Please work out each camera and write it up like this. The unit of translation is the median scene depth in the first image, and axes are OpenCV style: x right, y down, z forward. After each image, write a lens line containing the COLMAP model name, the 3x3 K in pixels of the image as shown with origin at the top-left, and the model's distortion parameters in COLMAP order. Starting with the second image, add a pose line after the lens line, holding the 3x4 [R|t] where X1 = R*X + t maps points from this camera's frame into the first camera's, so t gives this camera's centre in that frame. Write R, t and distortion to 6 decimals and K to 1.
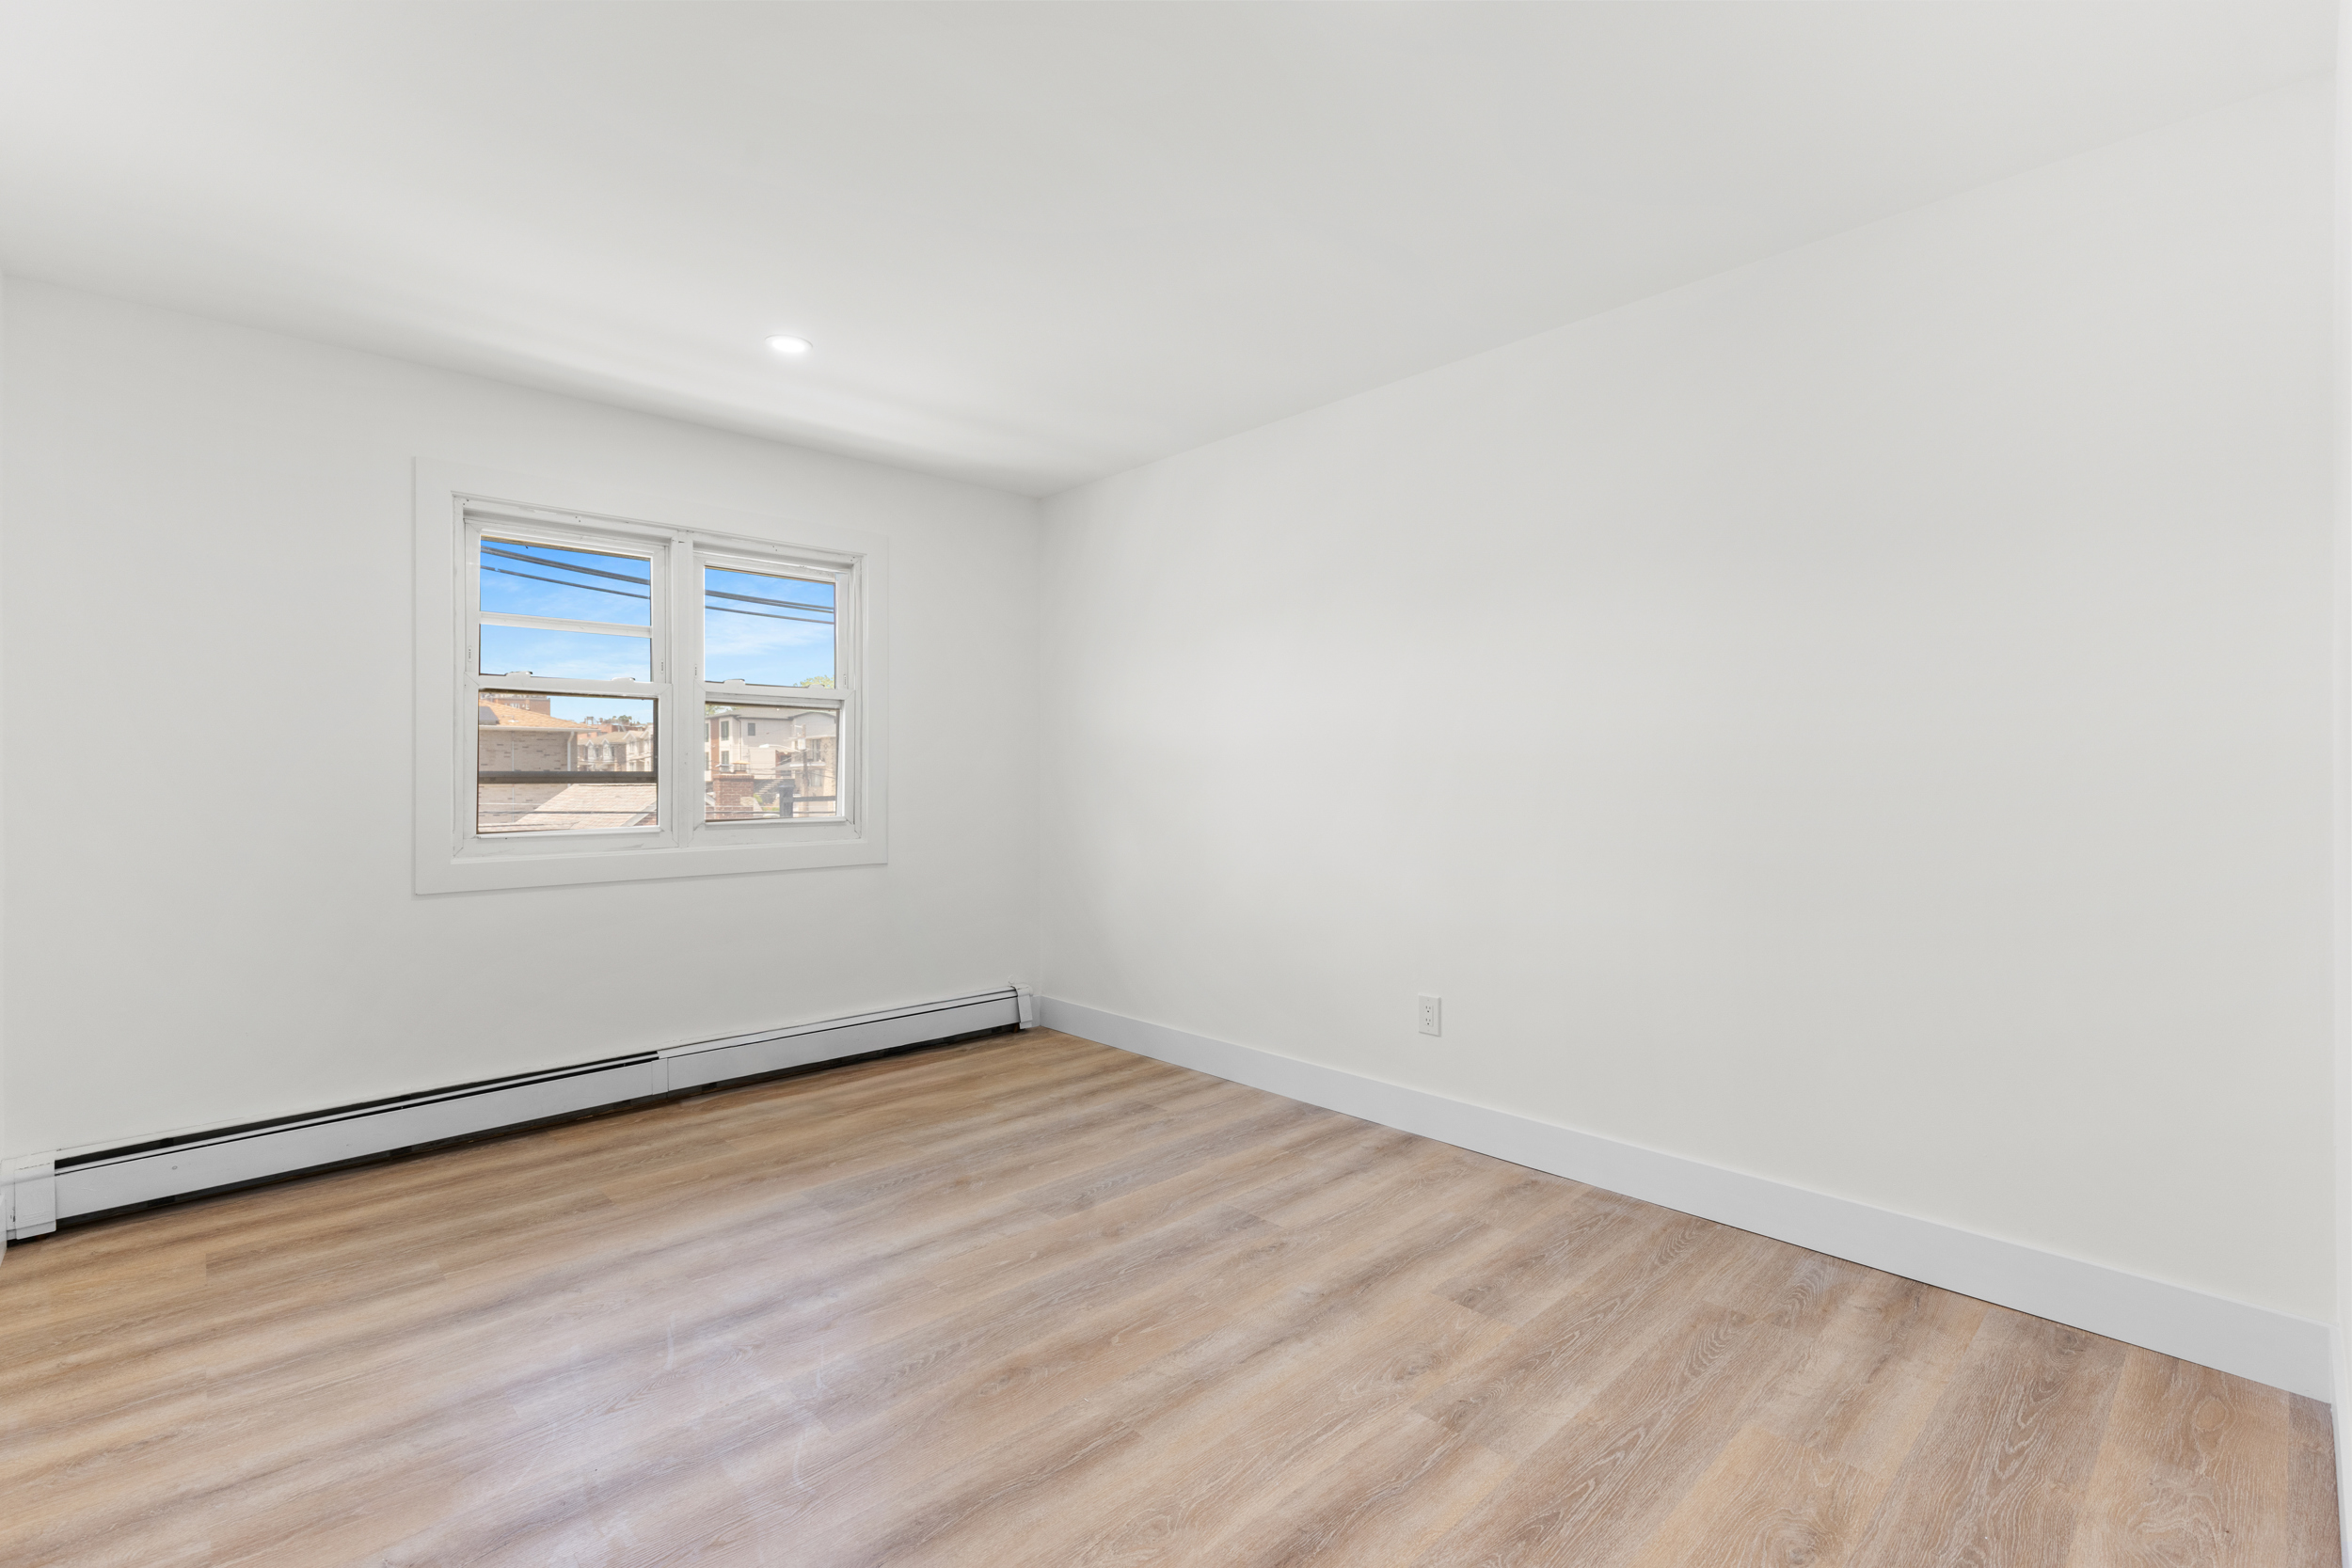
lens RADIAL K [[1050.8, 0, 1171.0], [0, 1050.8, 788.0], [0, 0, 1]] dist [0.009680, -0.001329]
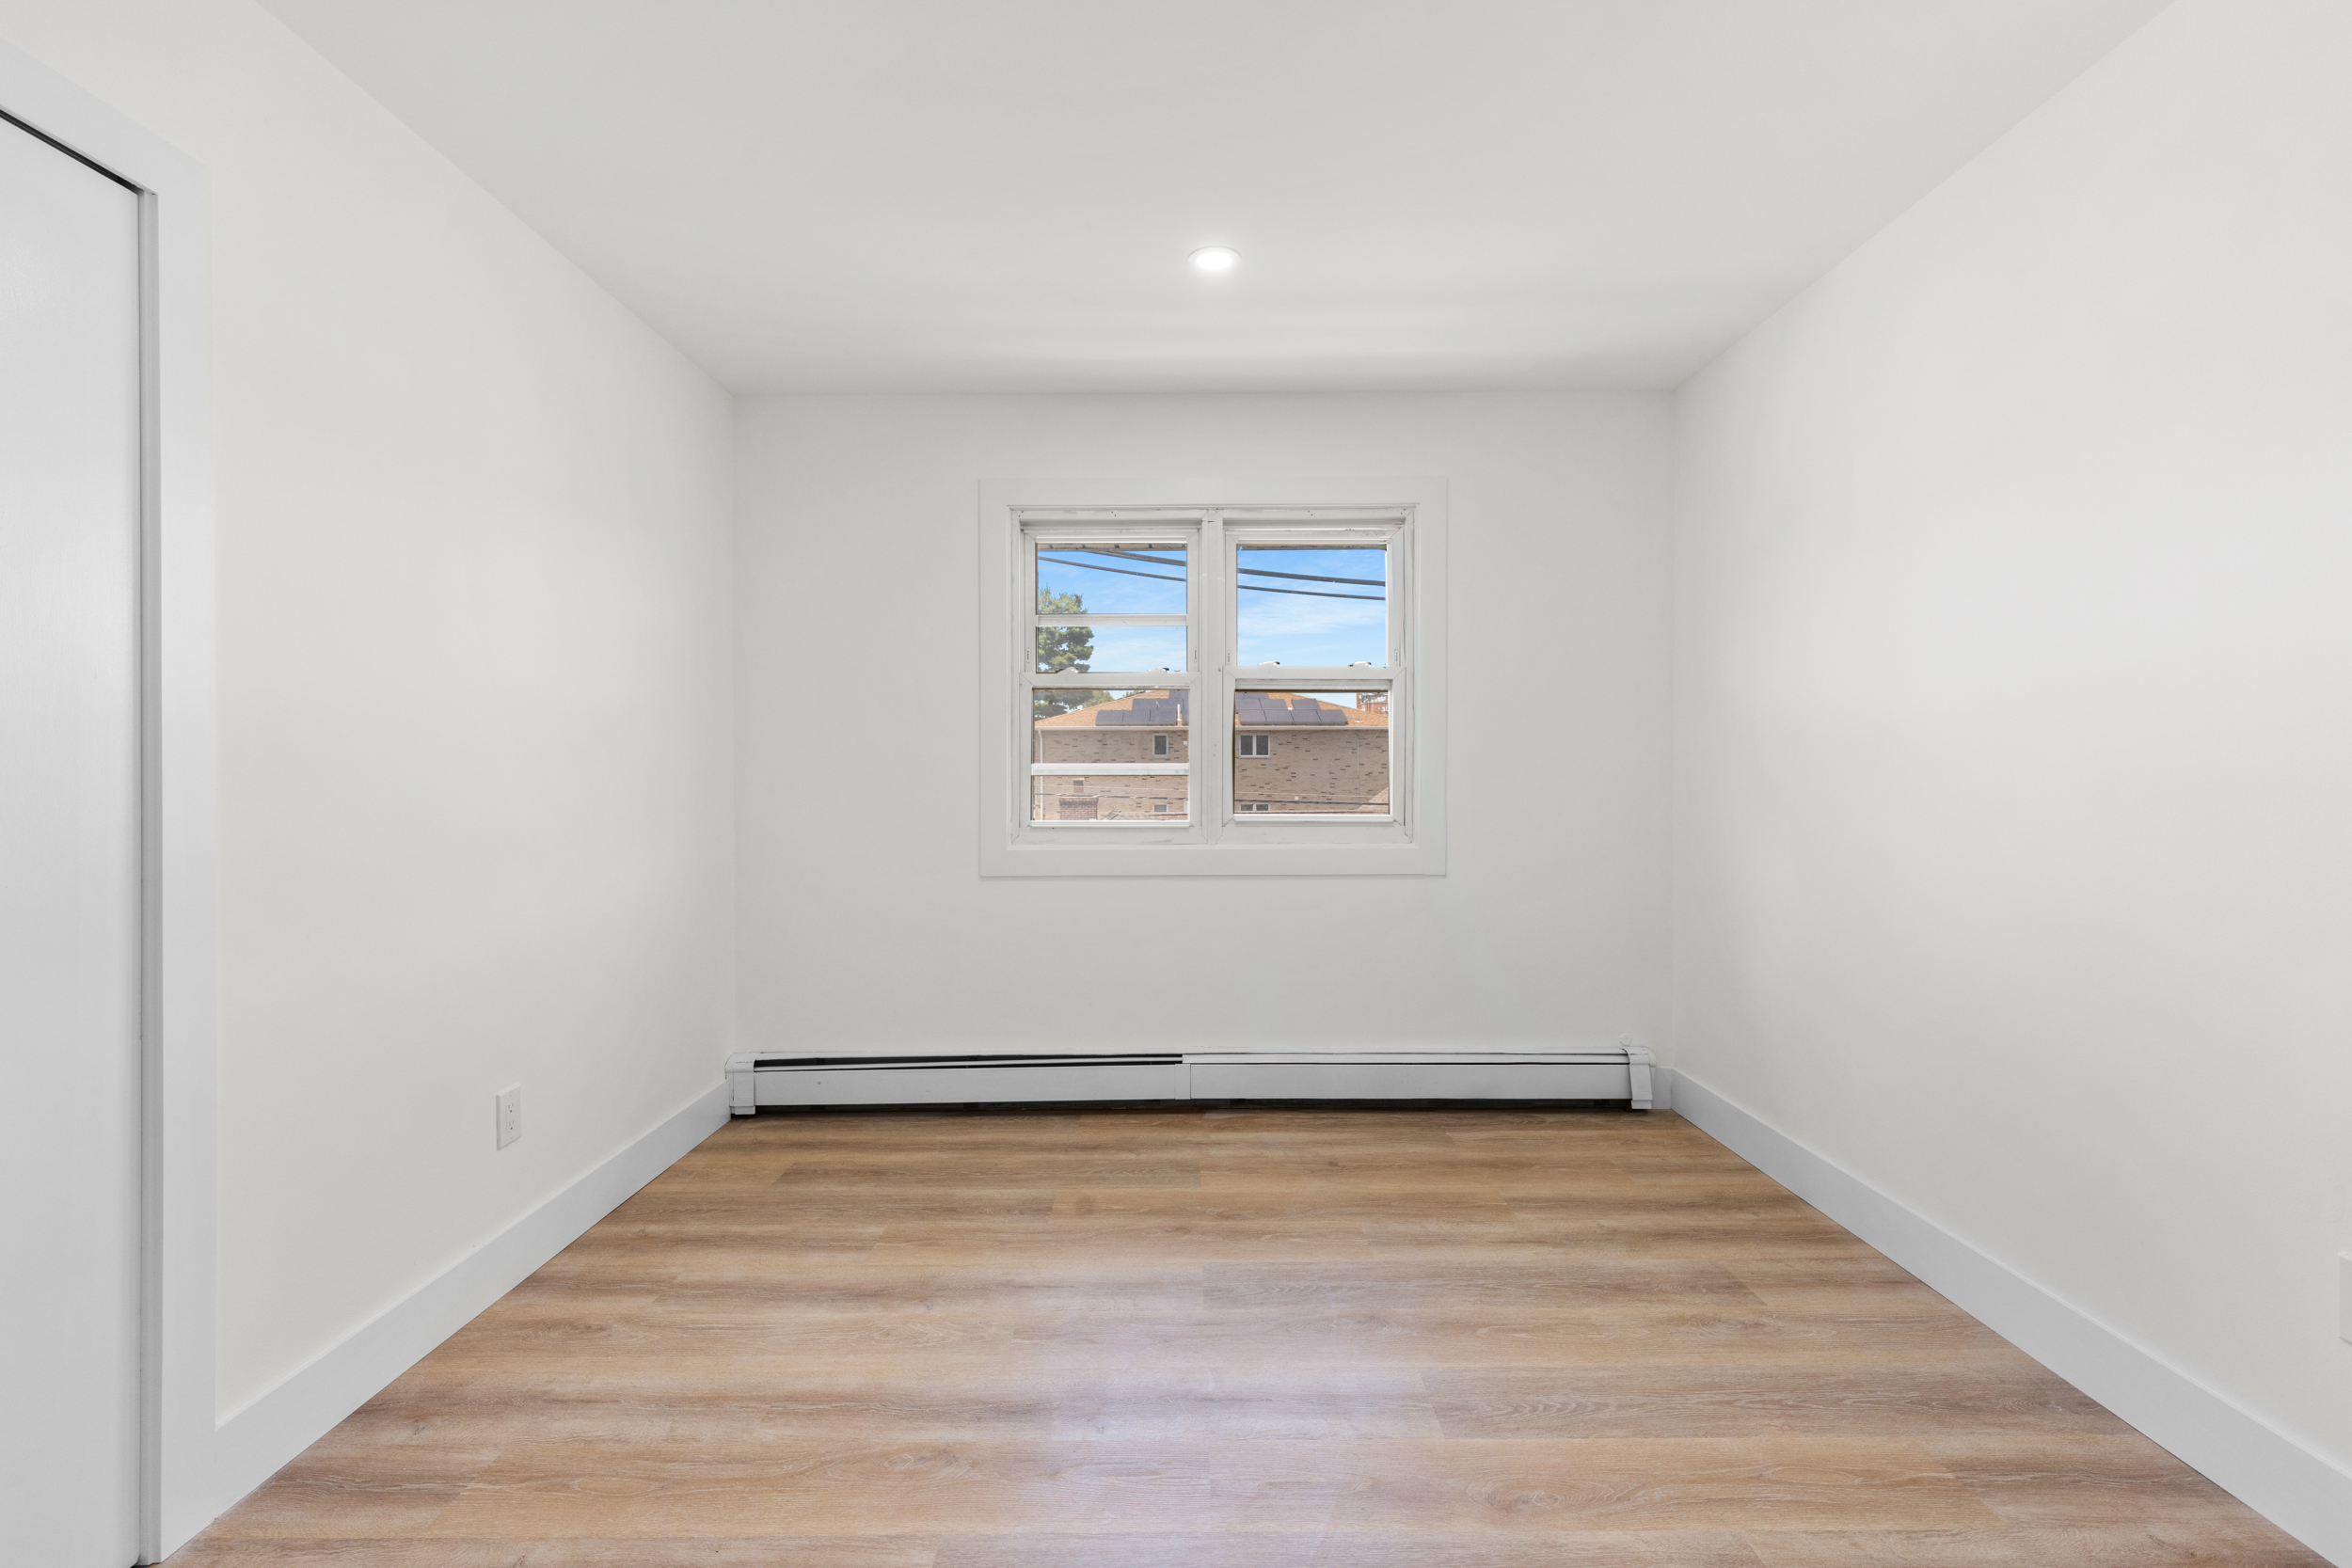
lens RADIAL K [[1050.8, 0, 1176.6], [0, 1050.8, 782.1], [0, 0, 1]] dist [0.009680, -0.001329]
pose [[0.730253, 0.008323, -0.683126, 0.177014], [-0.007890, 0.999962, 0.003749, -0.002976], [0.683131, 0.002652, 0.730291, 0.322346]]
